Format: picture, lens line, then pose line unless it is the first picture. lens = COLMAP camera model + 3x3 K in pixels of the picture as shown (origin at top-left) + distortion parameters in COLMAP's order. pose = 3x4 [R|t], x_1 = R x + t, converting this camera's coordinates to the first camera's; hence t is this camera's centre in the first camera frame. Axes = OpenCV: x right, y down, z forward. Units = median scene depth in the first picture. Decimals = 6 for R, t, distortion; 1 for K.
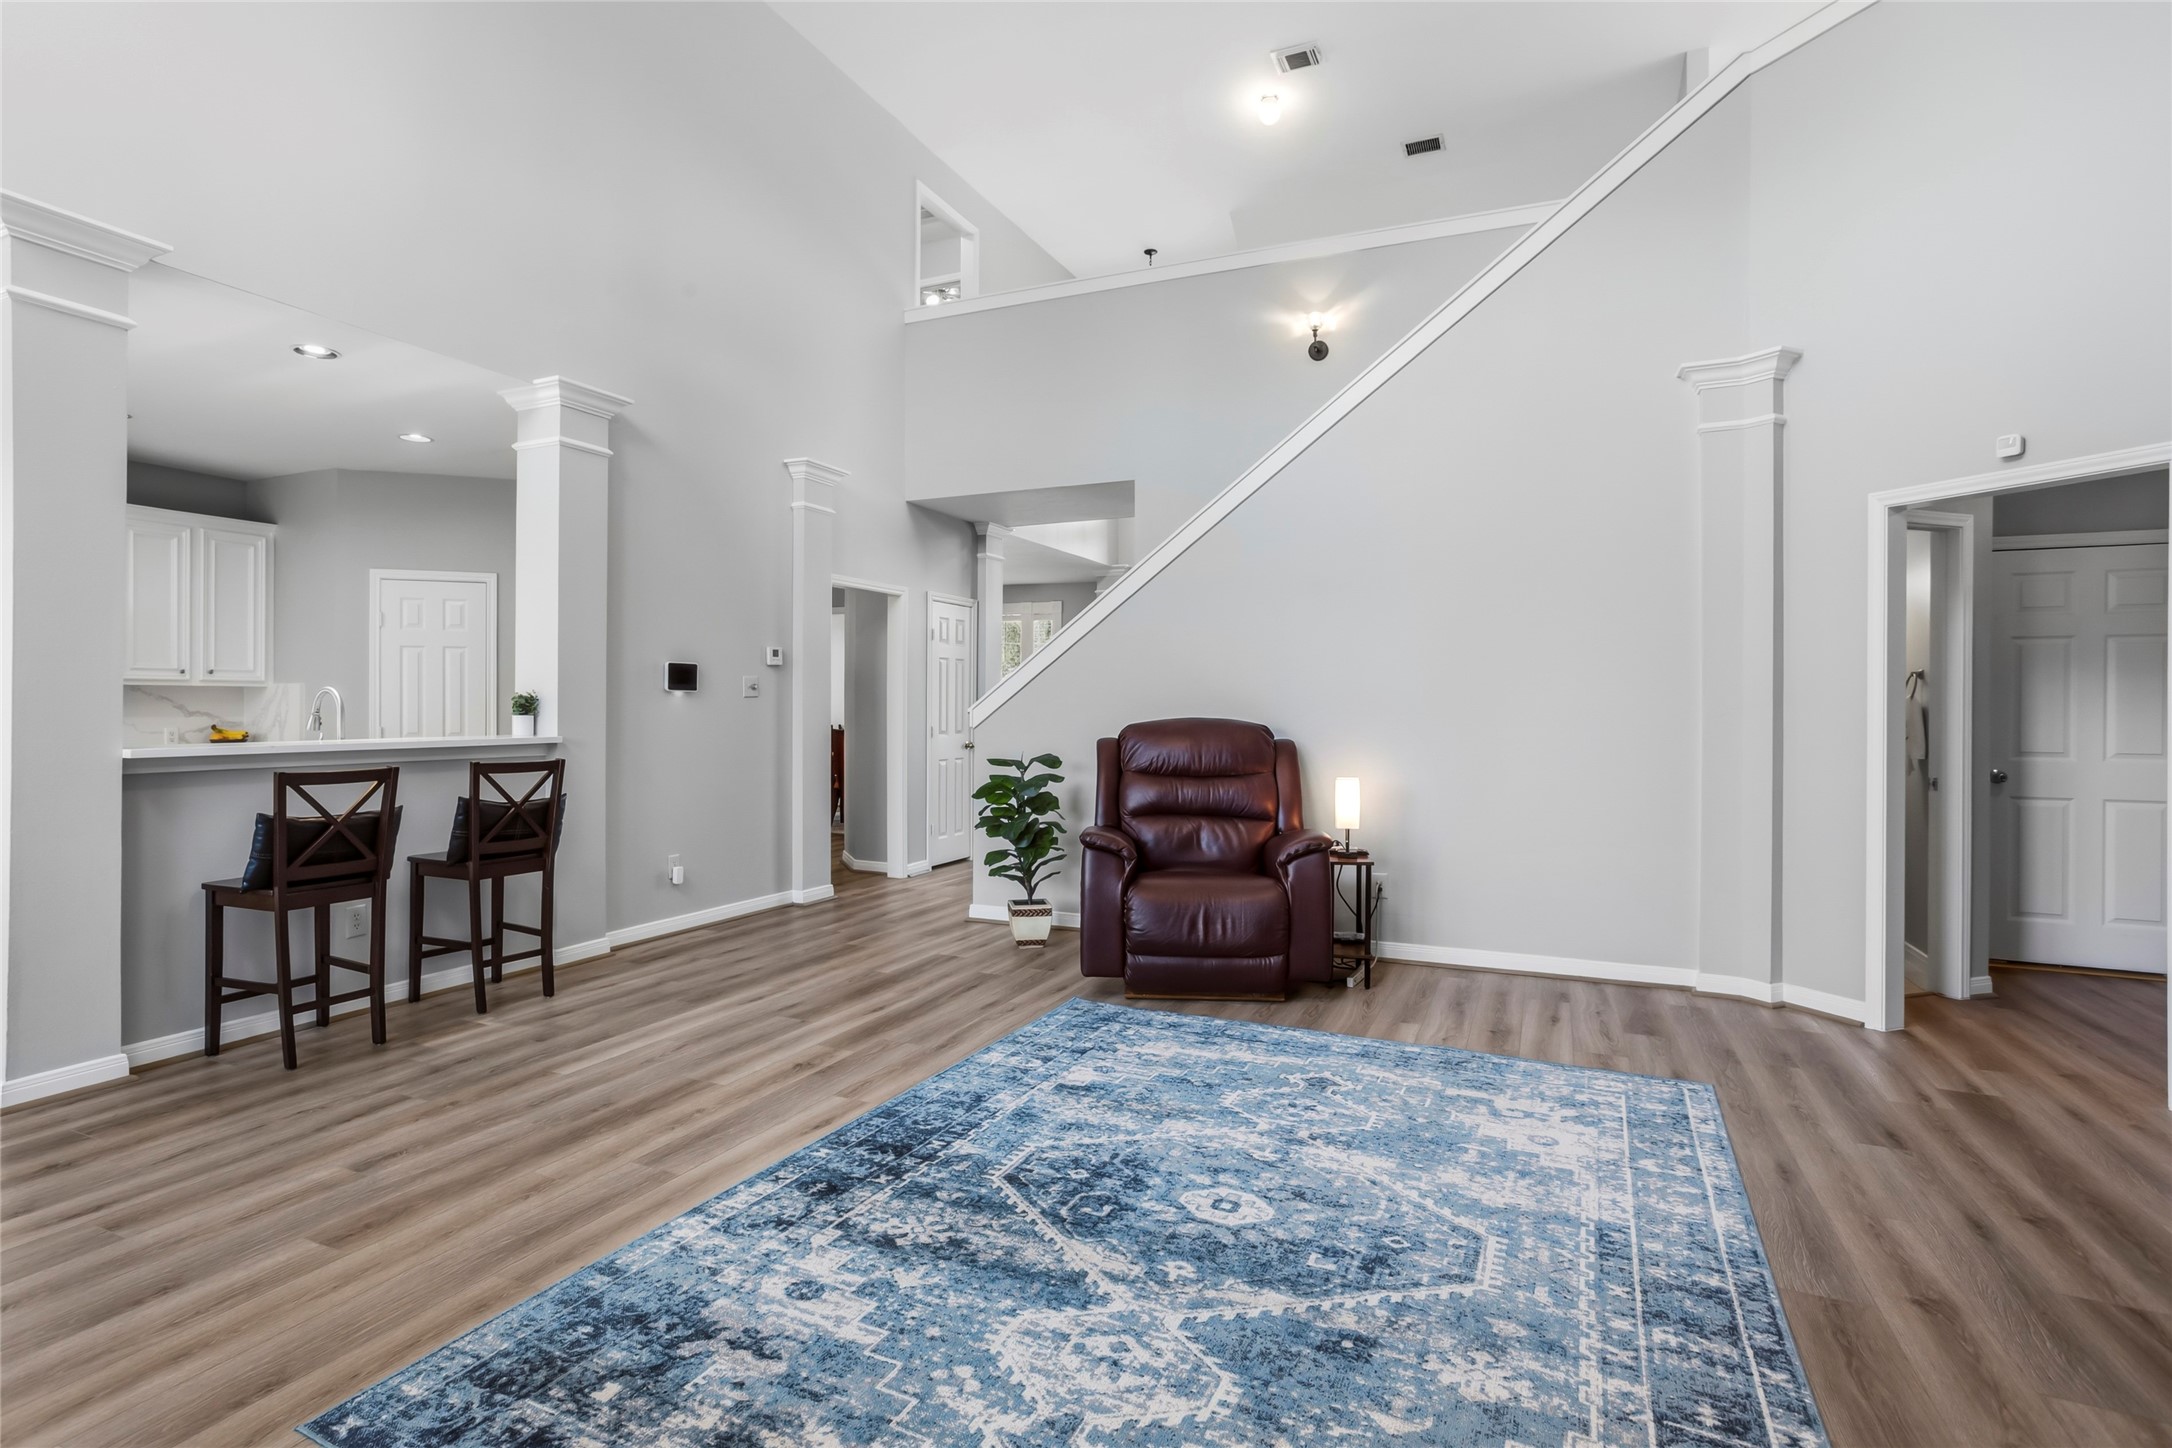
lens RADIAL K [[1067.6, 0, 1082.7], [0, 1067.6, 707.5], [0, 0, 1]] dist [-0.051502, 0.021909]
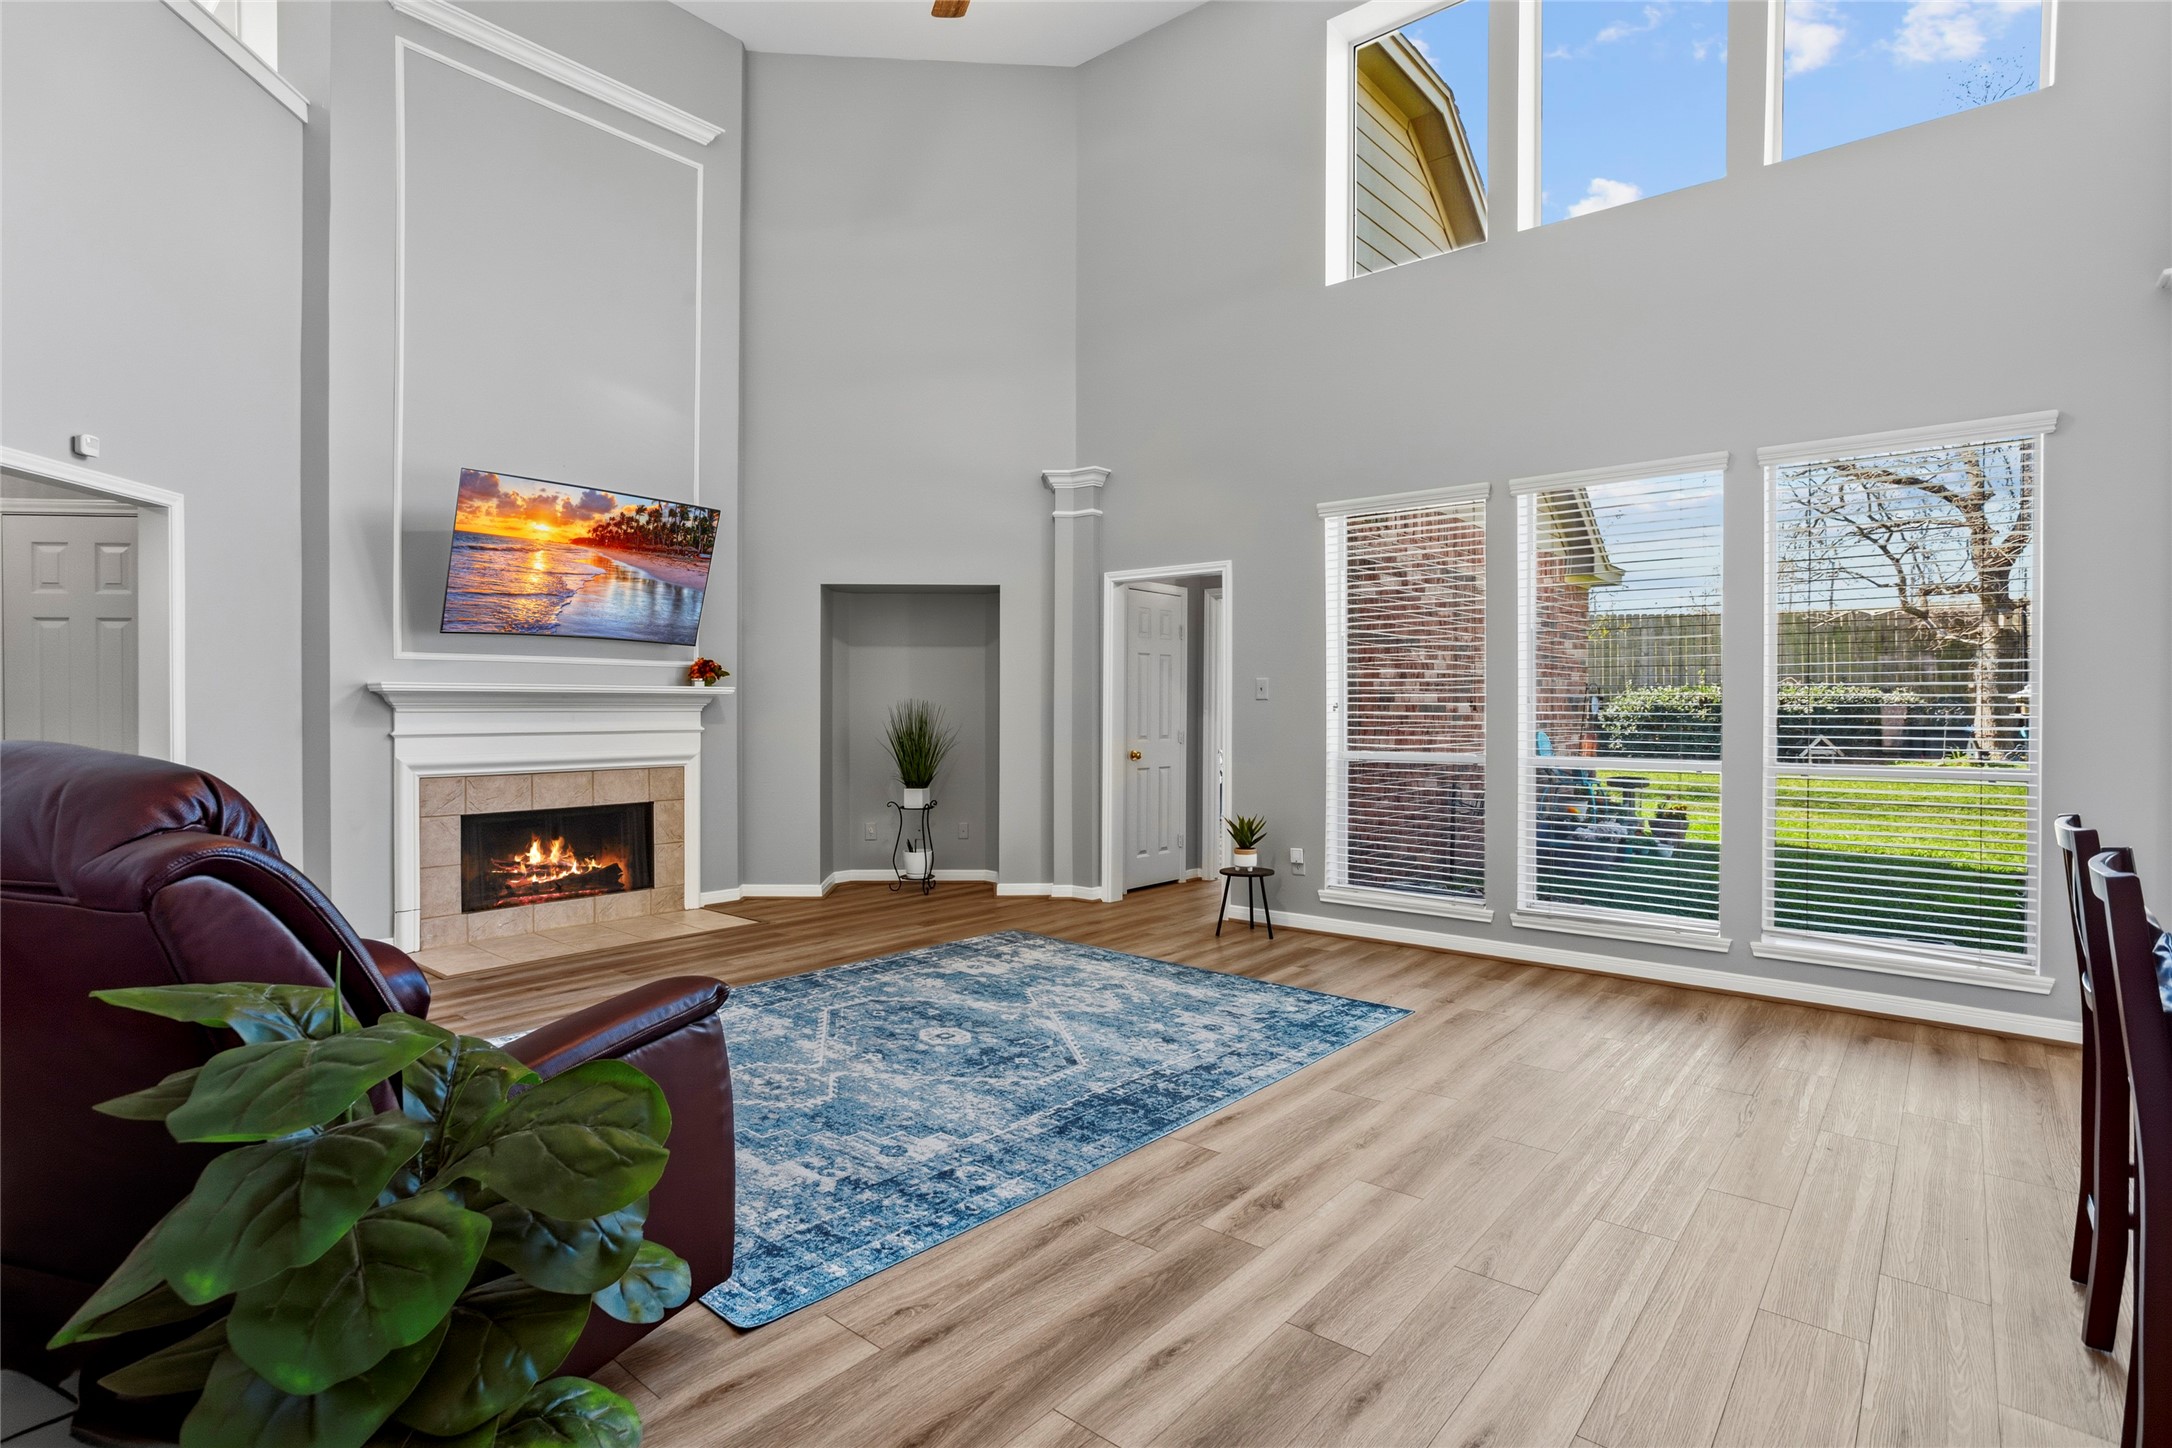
lens RADIAL K [[1067.6, 0, 1084.7], [0, 1067.6, 716.5], [0, 0, 1]] dist [-0.051502, 0.021909]
pose [[-0.961035, -0.008822, 0.276284, -0.431452], [-0.007029, 0.999947, 0.007478, 0.002484], [-0.276336, 0.005245, -0.961047, 2.200208]]
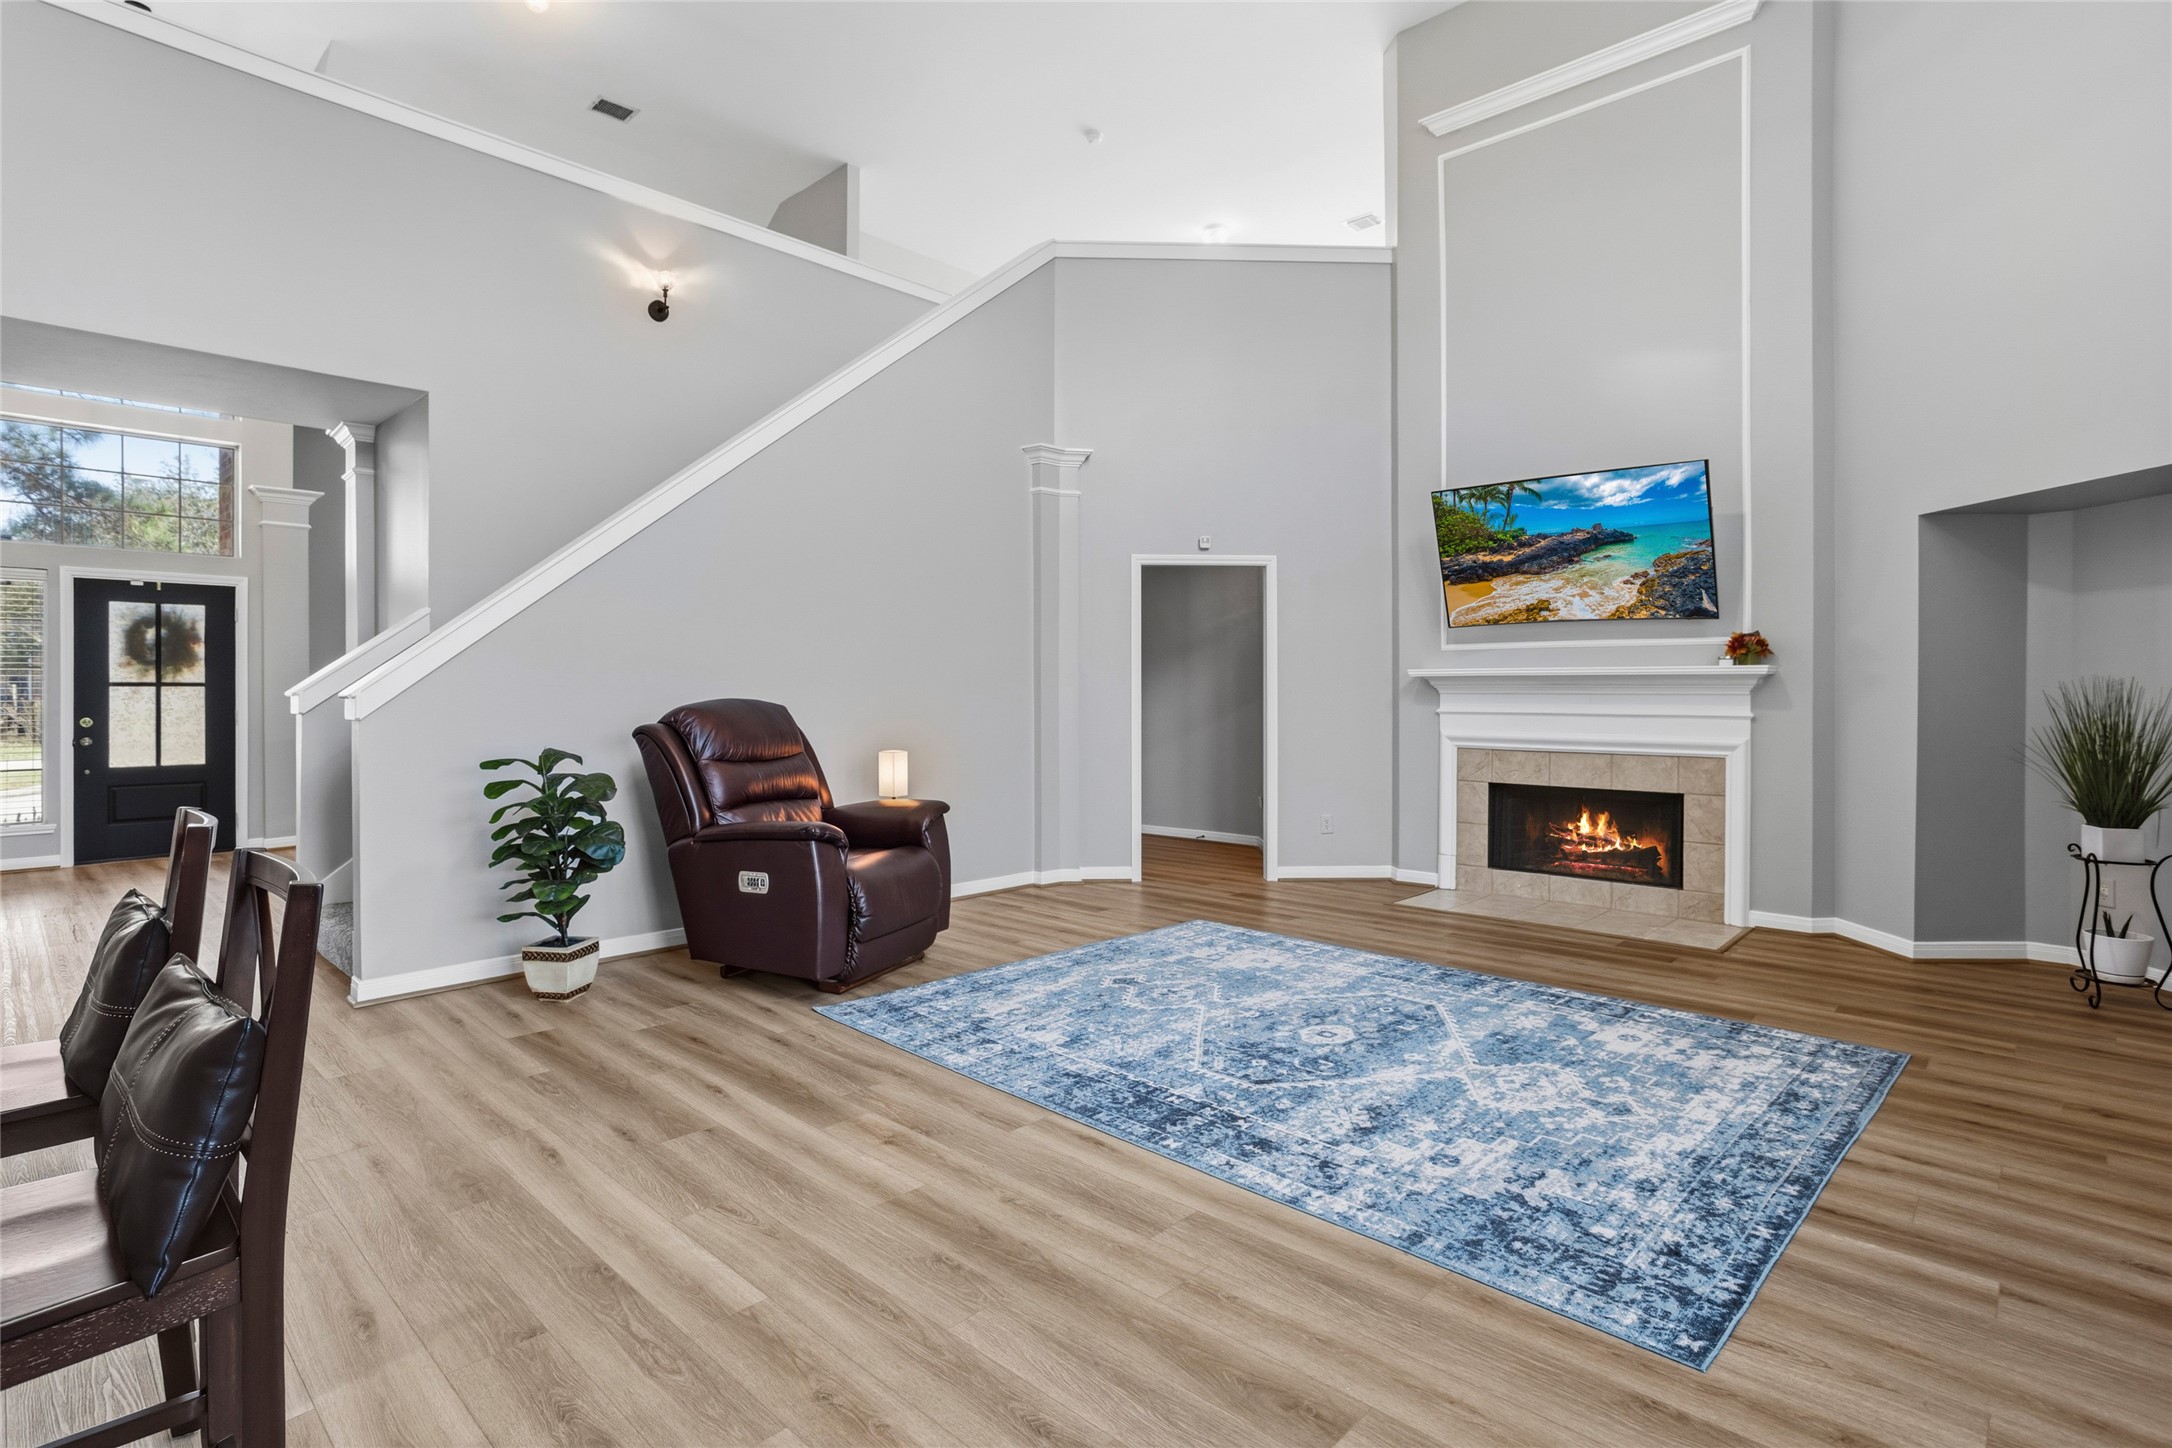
lens RADIAL K [[1067.6, 0, 1046.4], [0, 1067.6, 684.8], [0, 0, 1]] dist [-0.051502, 0.021909]
pose [[0.348127, -0.003574, 0.937440, -1.238615], [0.000769, 0.999993, 0.003527, -0.010212], [-0.937447, -0.000507, 0.348128, 0.784220]]
